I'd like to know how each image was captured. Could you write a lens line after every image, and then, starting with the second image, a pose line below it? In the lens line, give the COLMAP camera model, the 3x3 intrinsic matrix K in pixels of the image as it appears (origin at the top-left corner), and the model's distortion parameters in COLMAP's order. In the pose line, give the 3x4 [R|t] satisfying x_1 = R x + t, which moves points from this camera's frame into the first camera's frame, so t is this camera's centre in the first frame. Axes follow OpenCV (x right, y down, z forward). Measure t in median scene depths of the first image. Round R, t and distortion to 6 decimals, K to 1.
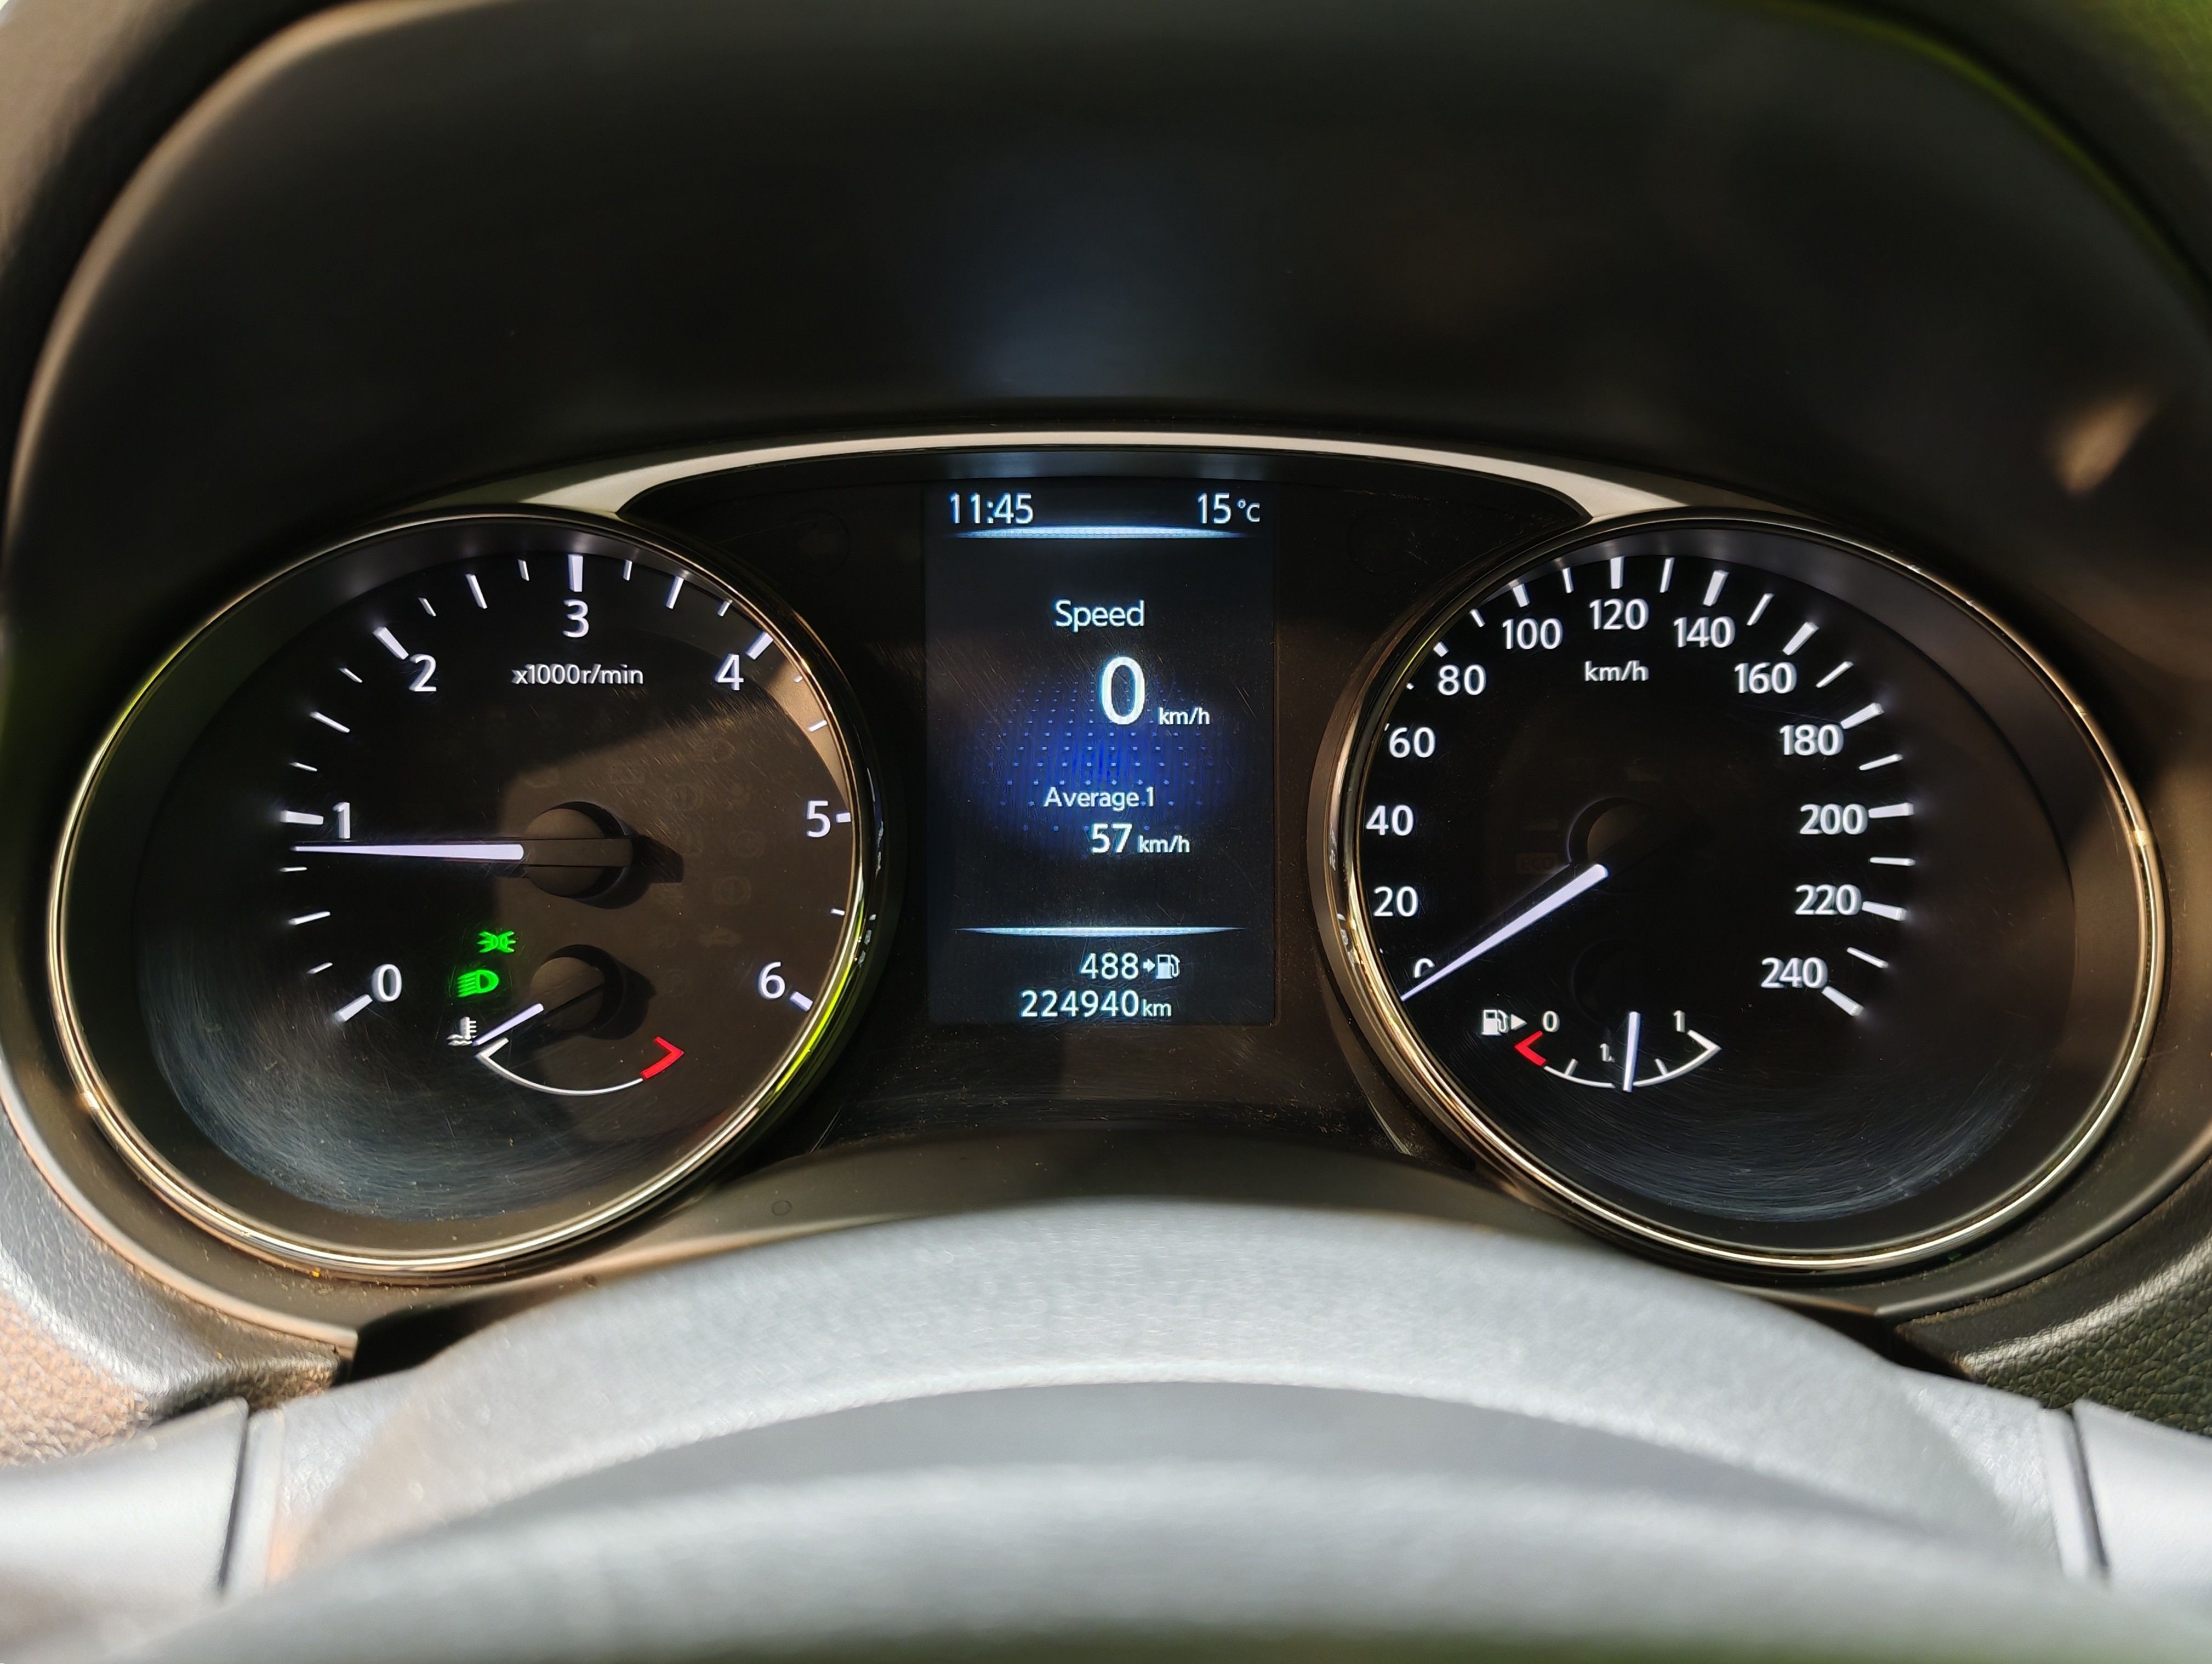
lens RADIAL K [[1781.9, 0, 1086.3], [0, 1781.9, 815.9], [0, 0, 1]] dist [0.082007, -0.134450]
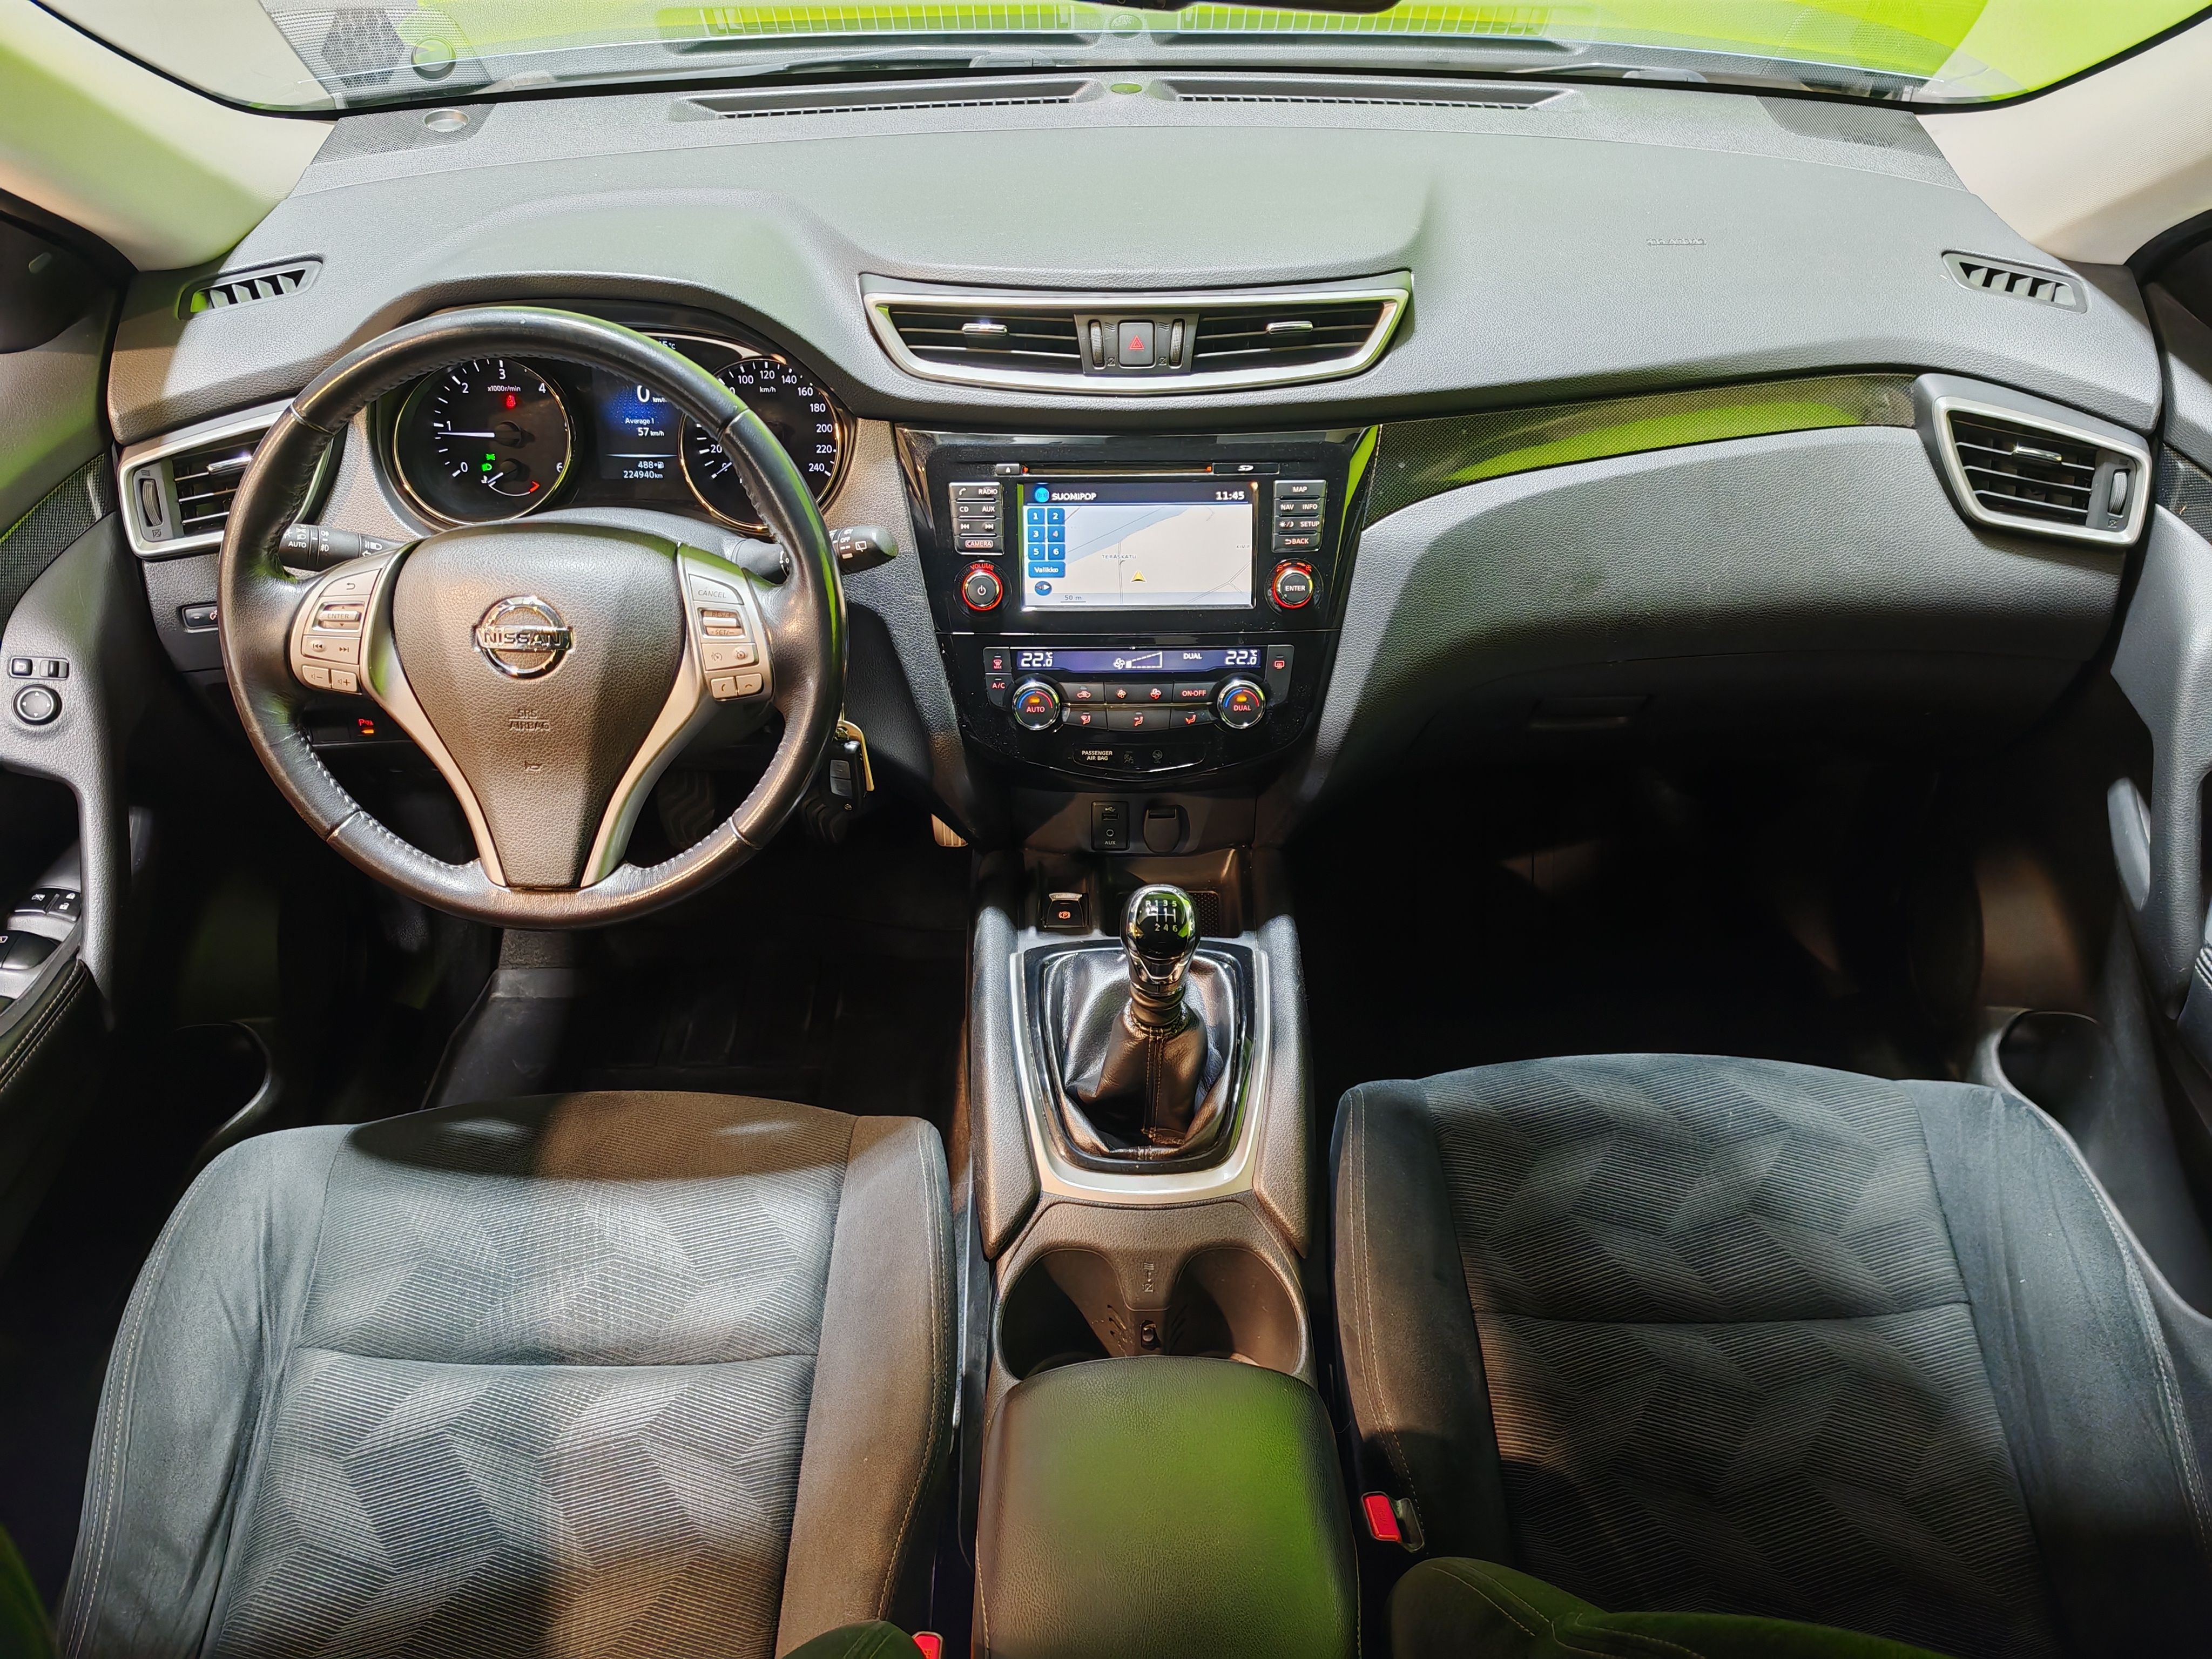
lens RADIAL K [[1782.2, 0, 1120.2], [0, 1782.2, 839.6], [0, 0, 1]] dist [0.082007, -0.134450]
pose [[0.999880, -0.000310, 0.015491, 1.016120], [-0.004102, 0.958840, 0.283917, -0.257404], [-0.014941, -0.283947, 0.958724, -3.119045]]
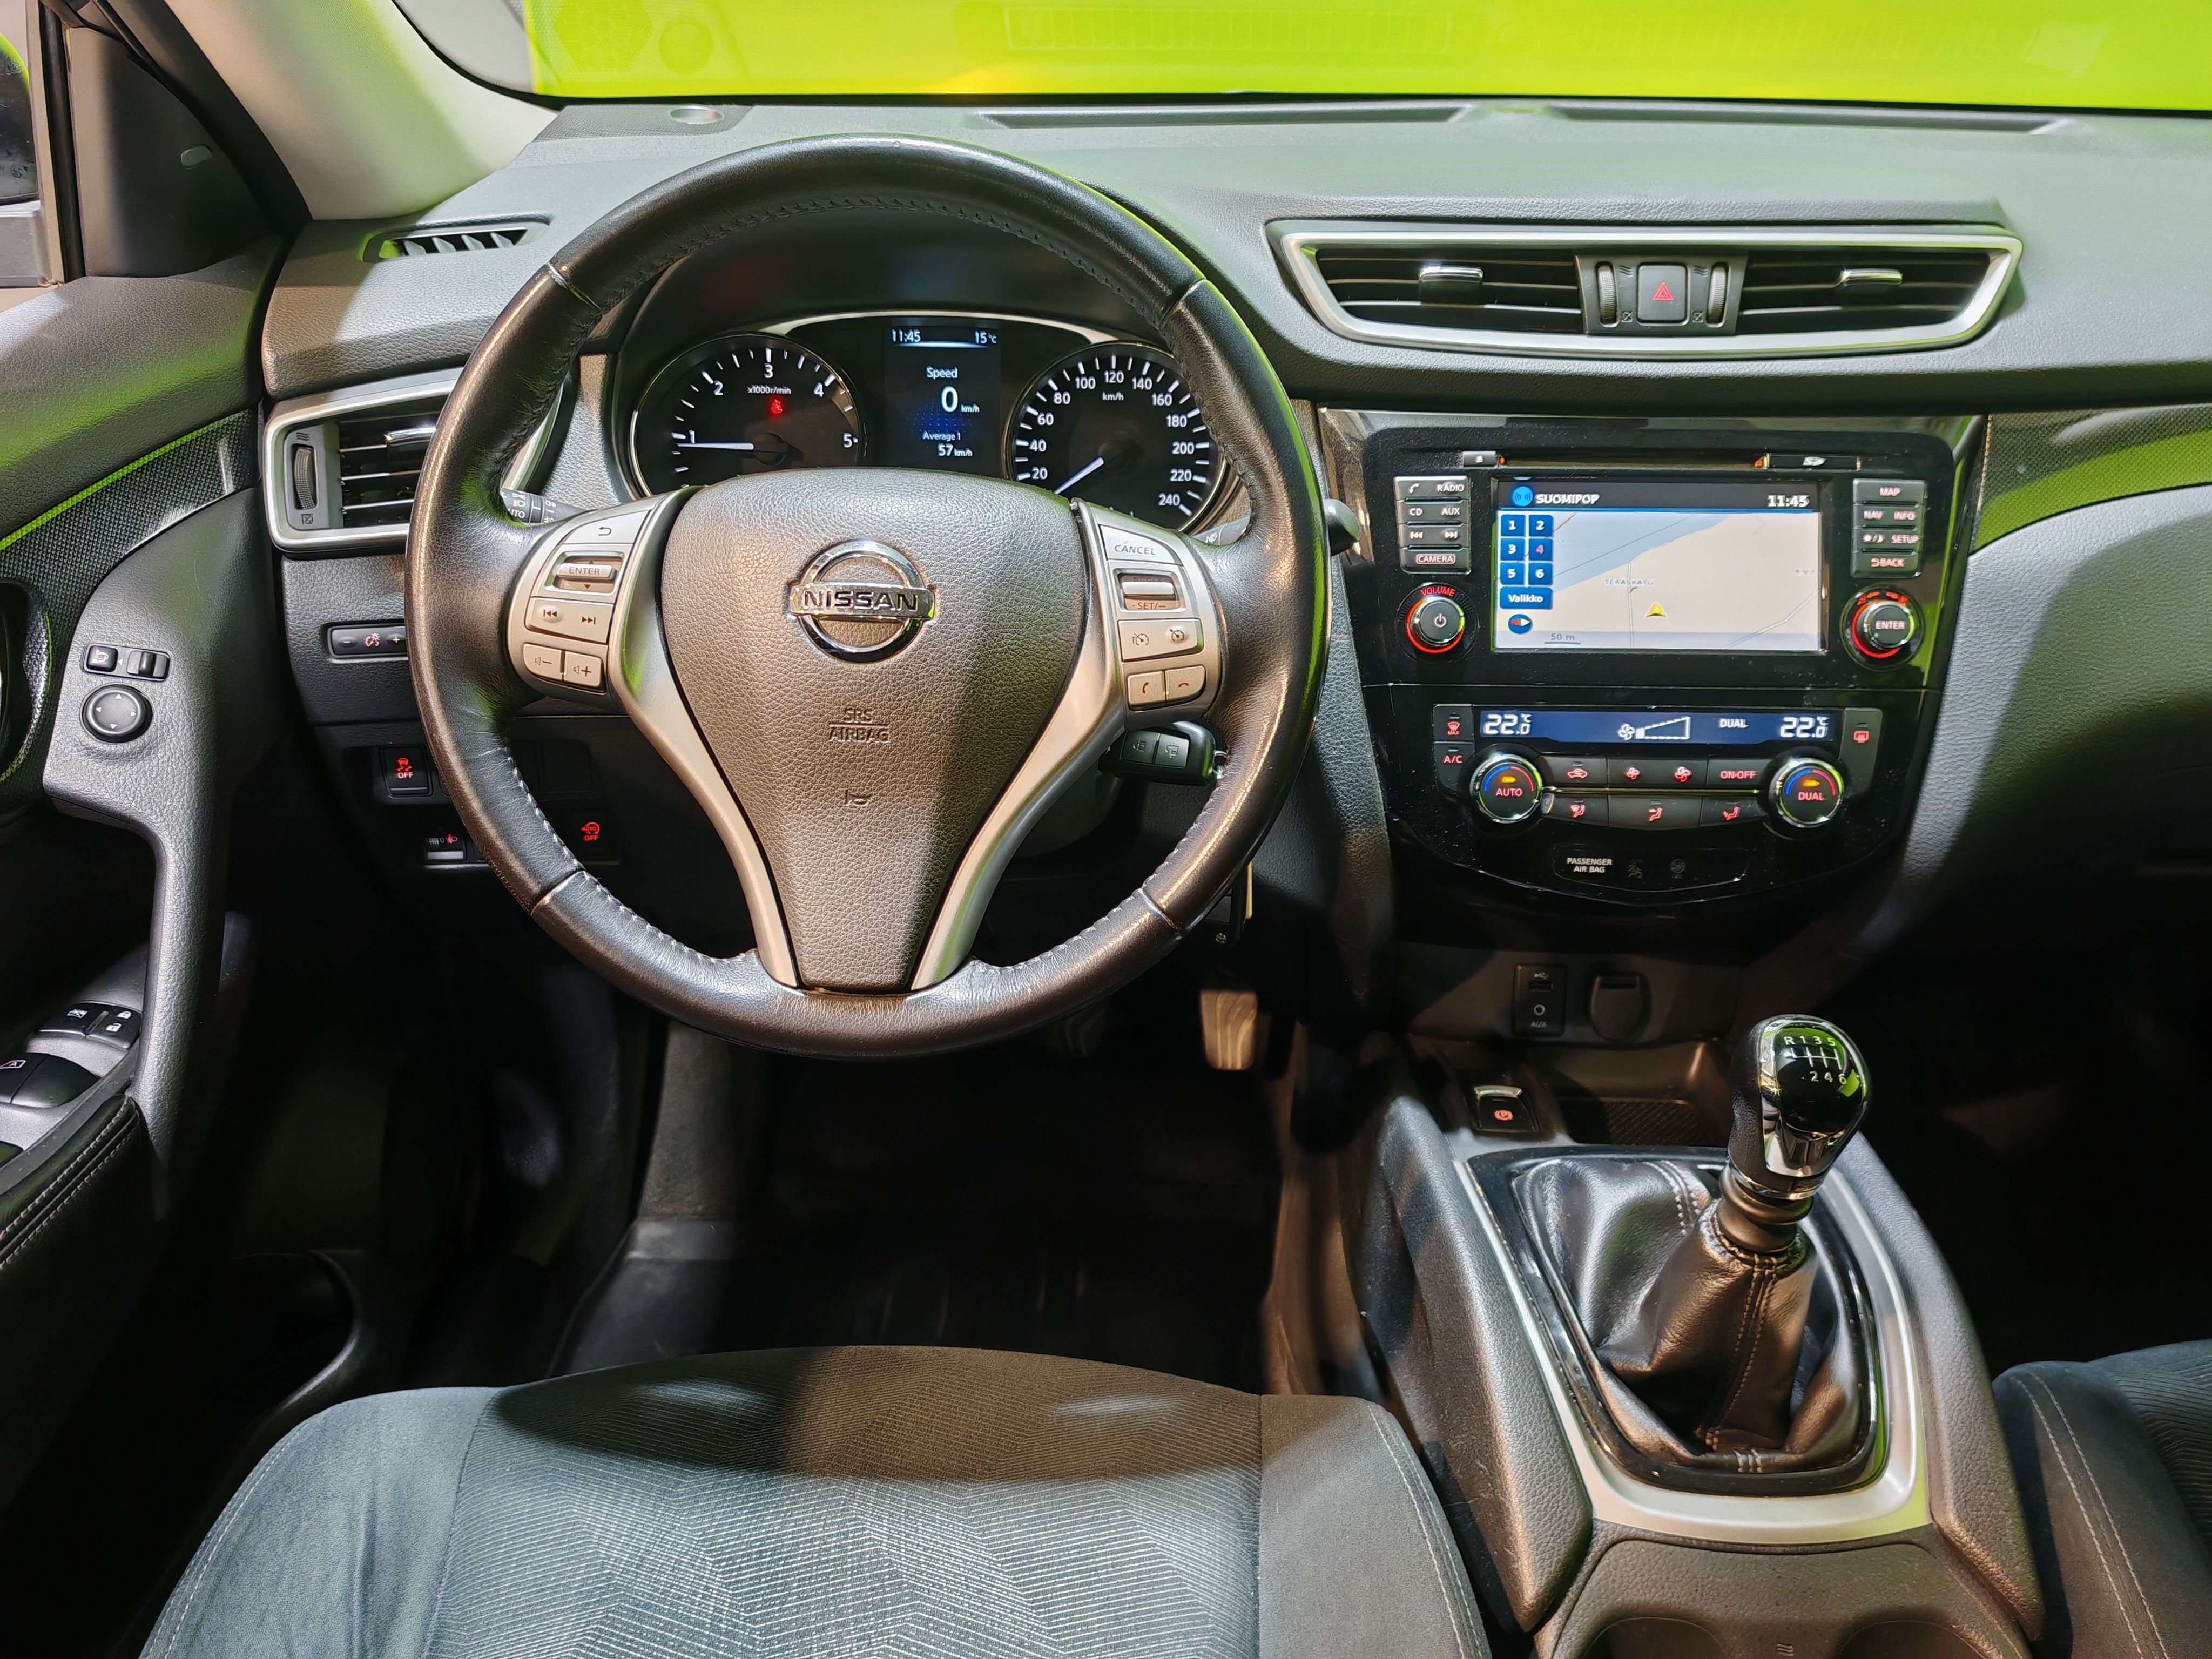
lens RADIAL K [[1782.2, 0, 1093.7], [0, 1782.2, 840.7], [0, 0, 1]] dist [0.082007, -0.134450]
pose [[0.999787, 0.019960, -0.005211, 0.293484], [-0.019459, 0.996362, 0.082972, 0.414672], [0.006849, -0.082853, 0.996538, -2.062780]]
